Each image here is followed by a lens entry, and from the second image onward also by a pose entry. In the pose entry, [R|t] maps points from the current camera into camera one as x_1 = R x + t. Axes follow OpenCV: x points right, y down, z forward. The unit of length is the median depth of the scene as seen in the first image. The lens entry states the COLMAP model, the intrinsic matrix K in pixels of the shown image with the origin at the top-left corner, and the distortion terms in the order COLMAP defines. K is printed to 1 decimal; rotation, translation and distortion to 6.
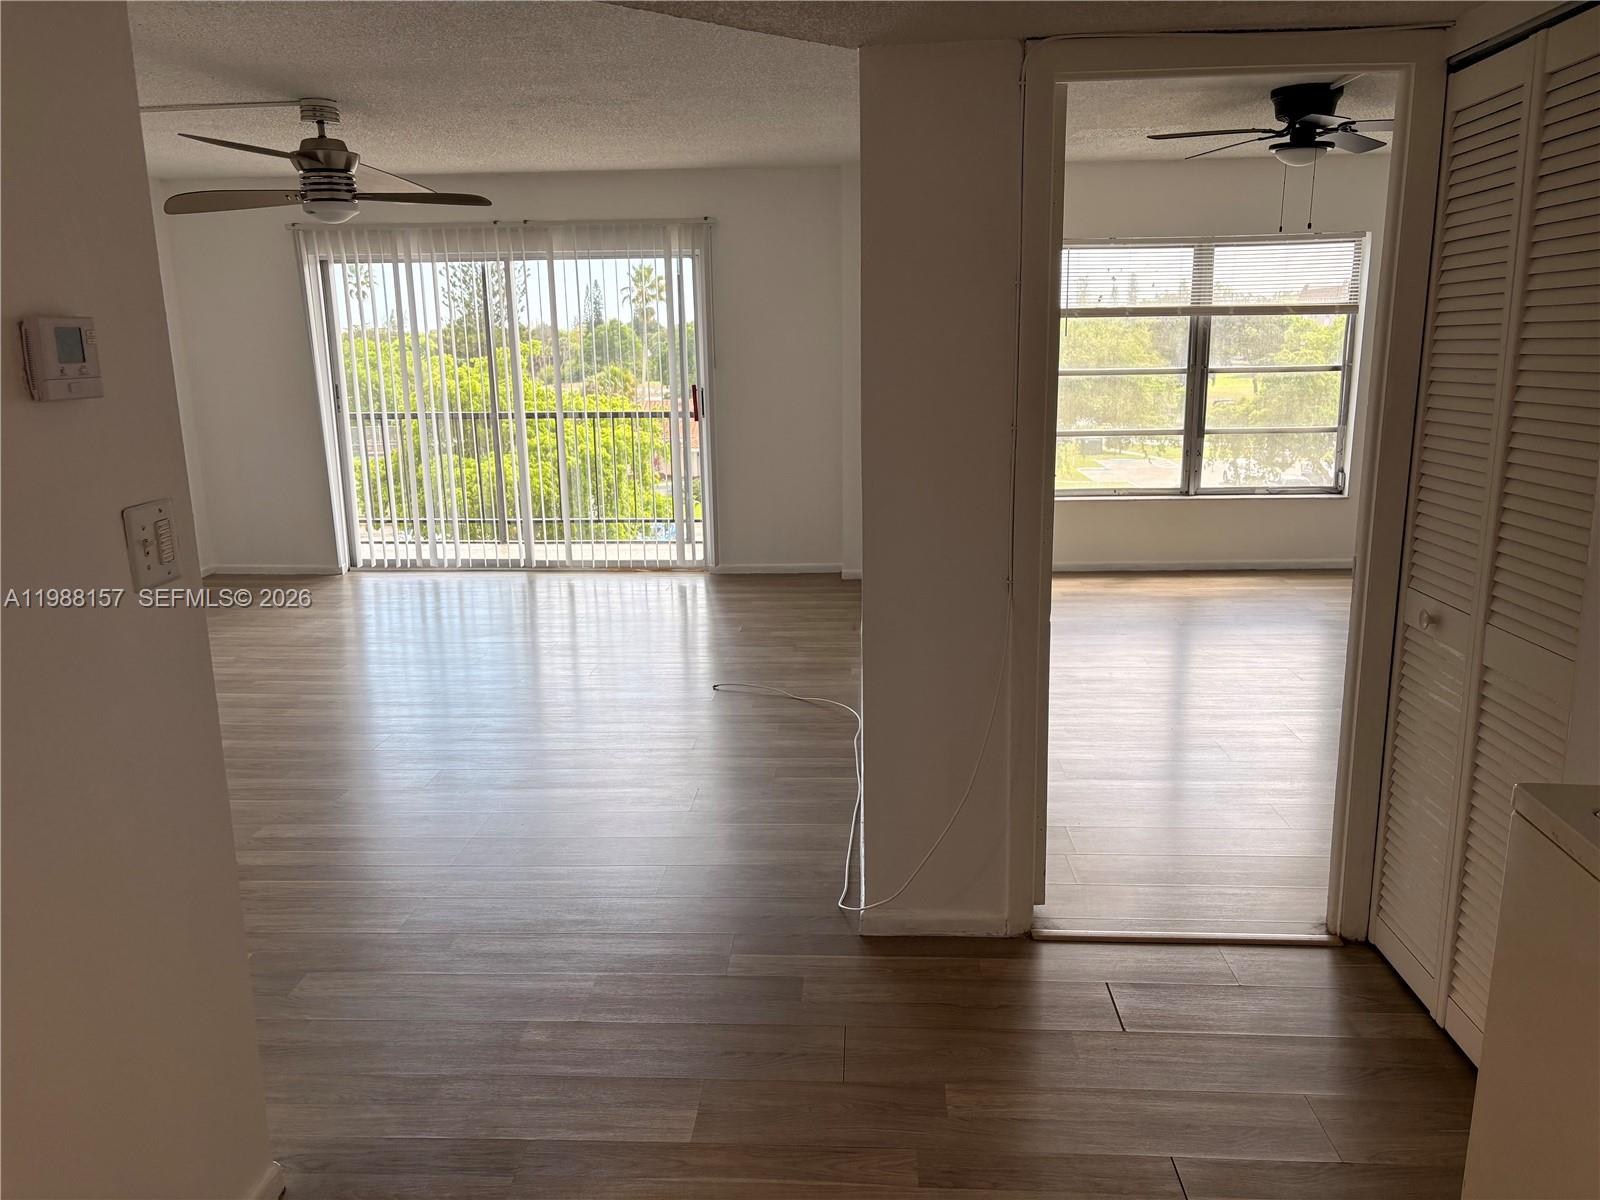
lens RADIAL K [[1205.8, 0, 800.8], [0, 1205.8, 632.8], [0, 0, 1]] dist [0.037950, -0.046786]
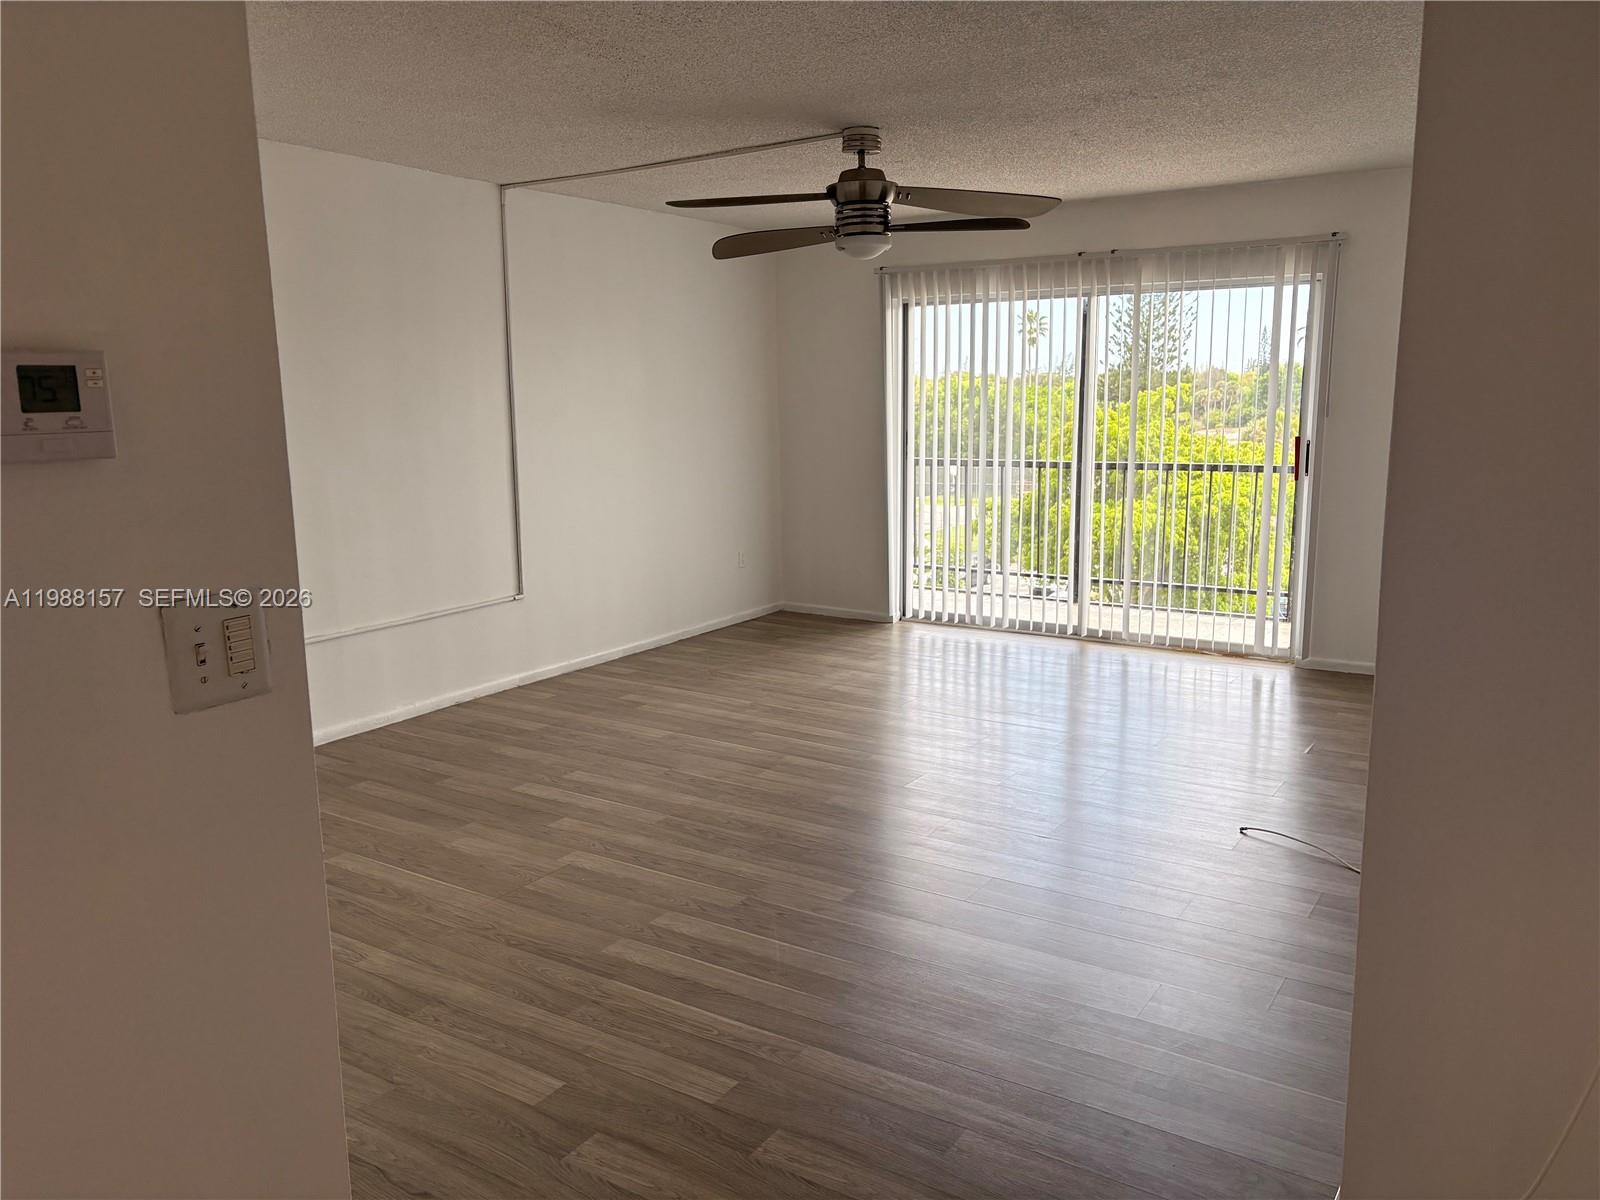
lens RADIAL K [[1205.8, 0, 808.0], [0, 1205.8, 620.6], [0, 0, 1]] dist [0.037950, -0.046786]
pose [[0.866366, 0.096851, -0.489929, 0.038970], [-0.118323, 0.992891, -0.012958, -0.031401], [0.485191, 0.069196, 0.871666, 0.130847]]
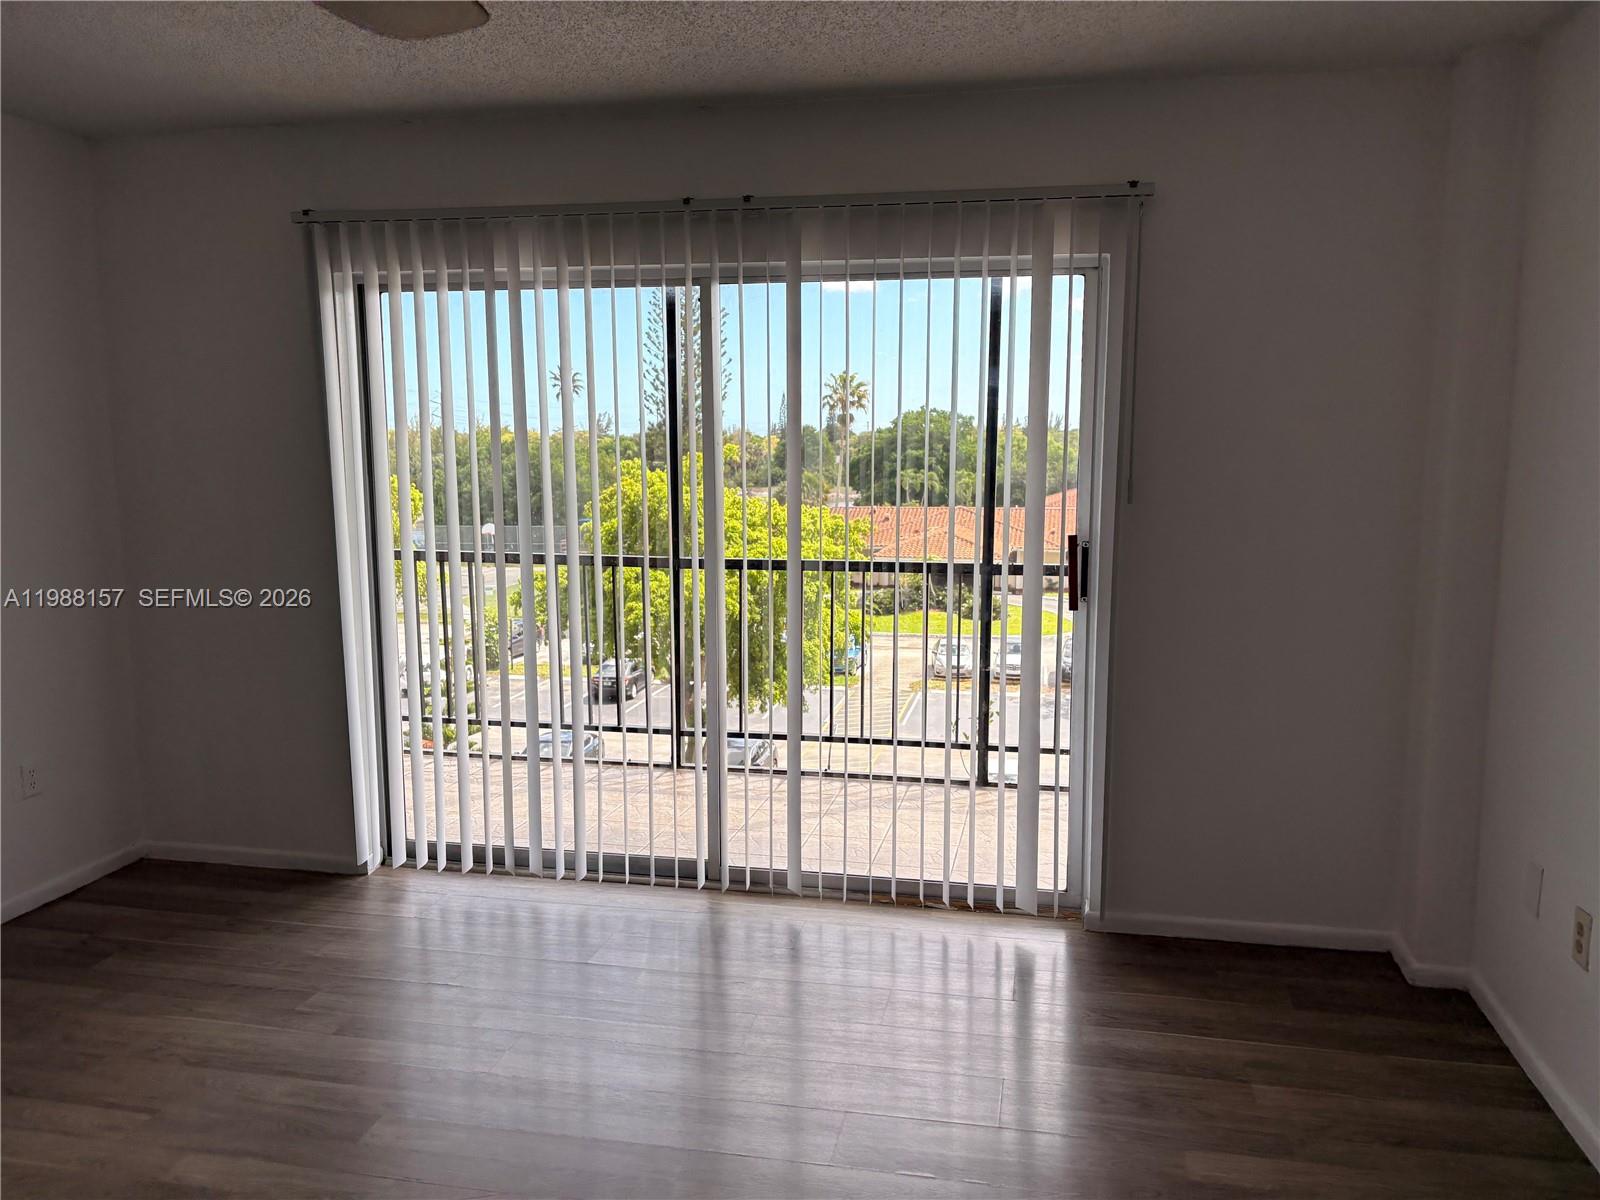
lens RADIAL K [[1205.8, 0, 812.8], [0, 1205.8, 599.4], [0, 0, 1]] dist [0.037950, -0.046786]
pose [[0.989538, 0.031554, -0.140782, -0.124497], [-0.047042, 0.993028, -0.108085, -0.126335], [0.136390, 0.113577, 0.984123, 0.527499]]
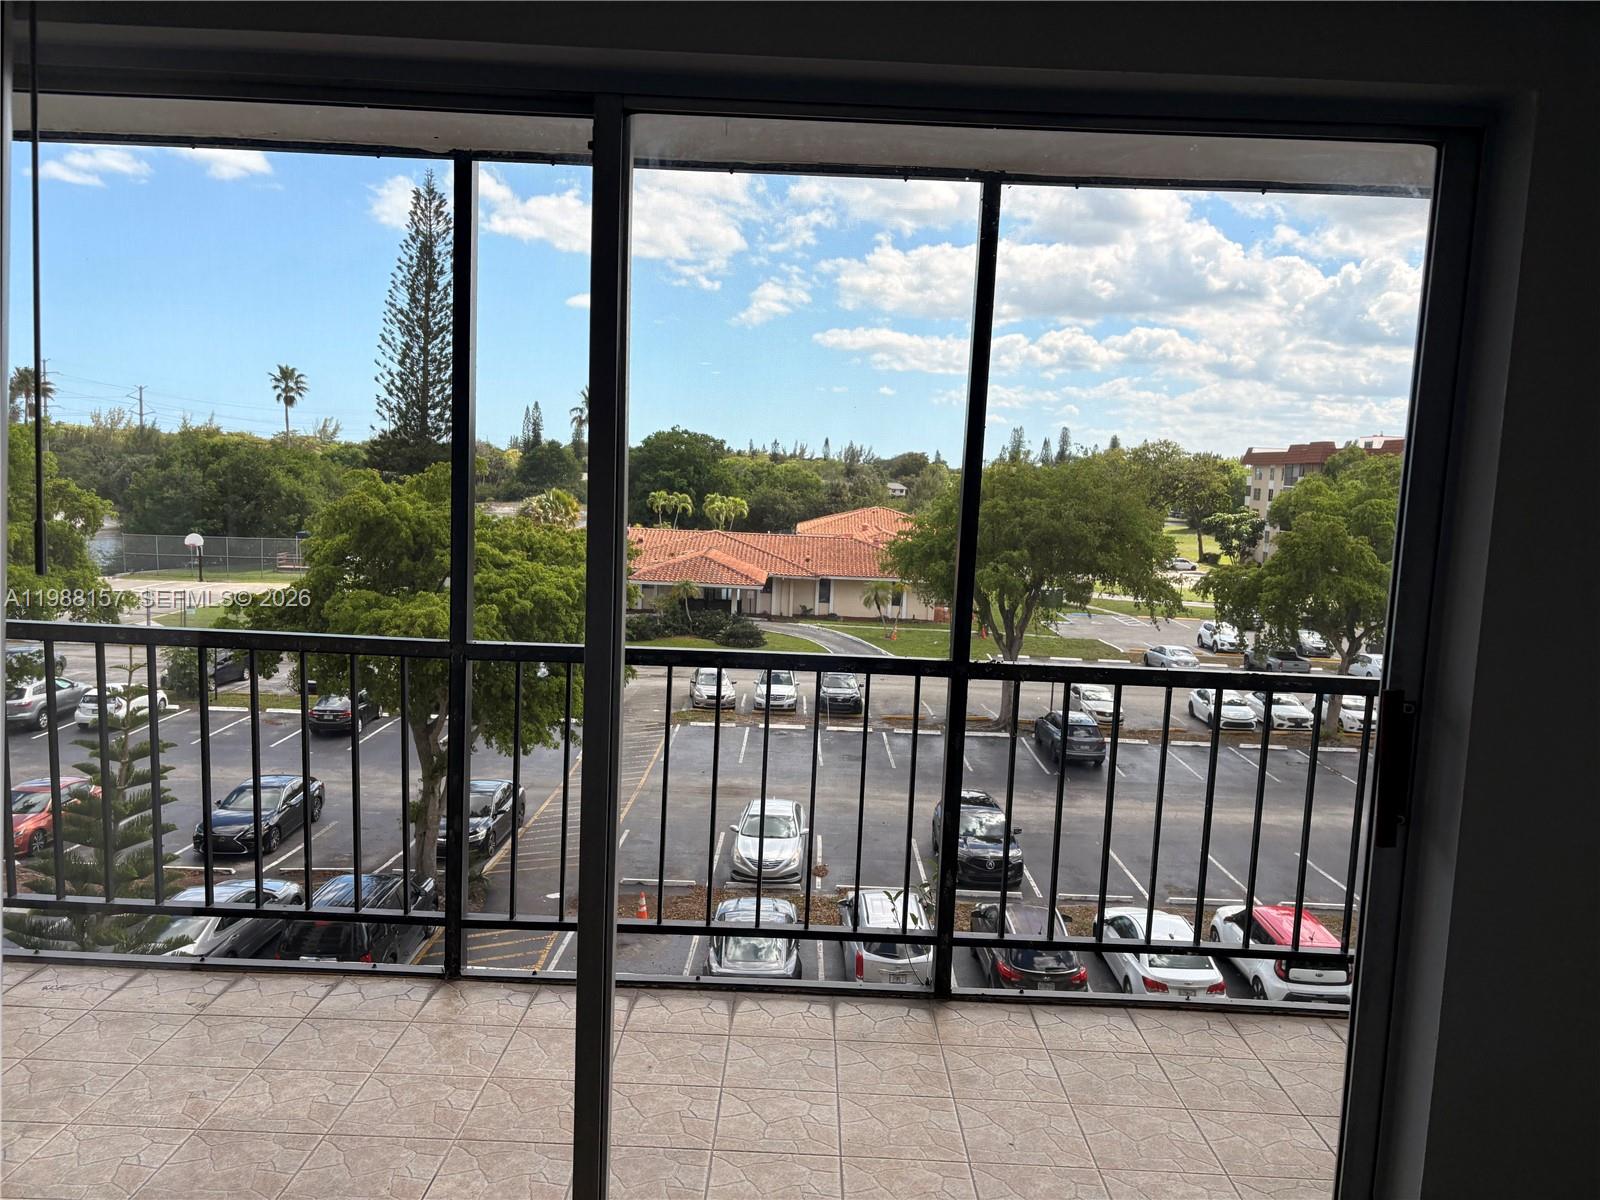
lens RADIAL K [[1205.8, 0, 803.3], [0, 1205.8, 609.5], [0, 0, 1]] dist [0.037950, -0.046786]
pose [[0.997179, 0.044071, 0.060763, -0.179430], [-0.036169, 0.991433, -0.125505, -0.165301], [-0.065774, 0.122953, 0.990231, 0.701793]]
